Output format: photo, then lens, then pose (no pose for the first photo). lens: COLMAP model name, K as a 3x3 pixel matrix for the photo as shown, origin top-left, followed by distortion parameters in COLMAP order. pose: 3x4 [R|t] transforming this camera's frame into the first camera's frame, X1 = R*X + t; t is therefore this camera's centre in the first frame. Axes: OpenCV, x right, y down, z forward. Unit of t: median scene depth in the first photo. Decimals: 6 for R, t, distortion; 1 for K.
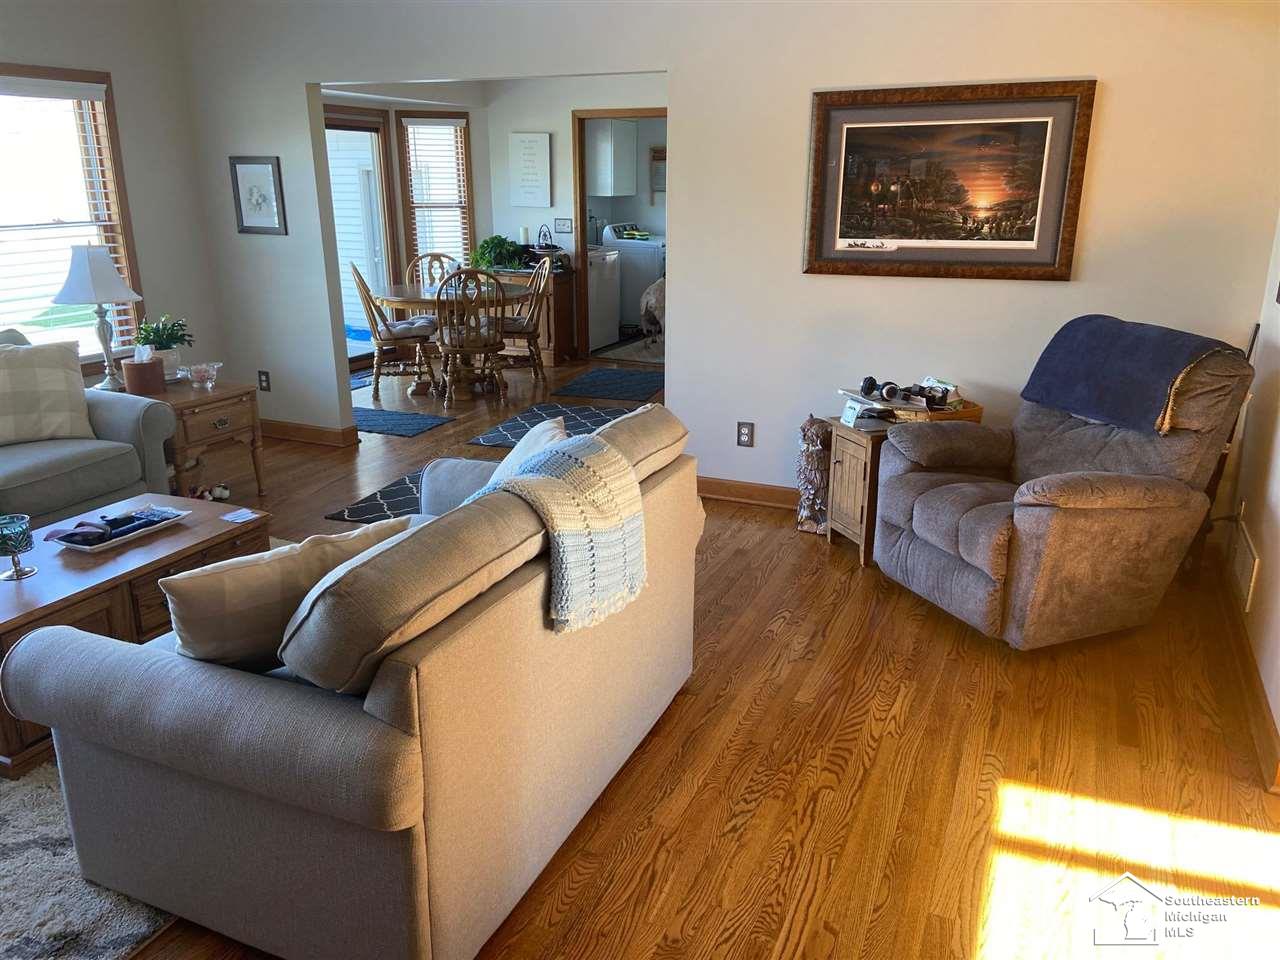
lens RADIAL K [[973.0, 0, 643.1], [0, 973.0, 479.8], [0, 0, 1]] dist [0.033437, -0.019027]
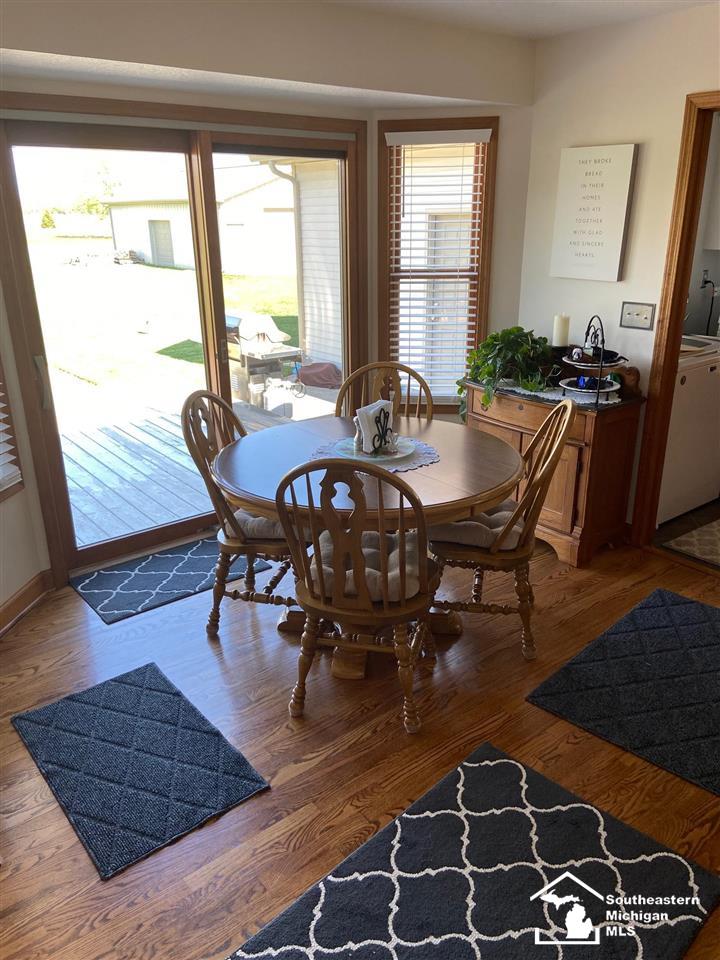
lens RADIAL K [[729.8, 0, 357.5], [0, 729.8, 481.8], [0, 0, 1]] dist [0.033437, -0.019027]
pose [[0.880306, 0.149838, -0.450122, -0.019989], [-0.129536, 0.988675, 0.075779, -0.179375], [0.456379, -0.008402, 0.889746, 0.560753]]
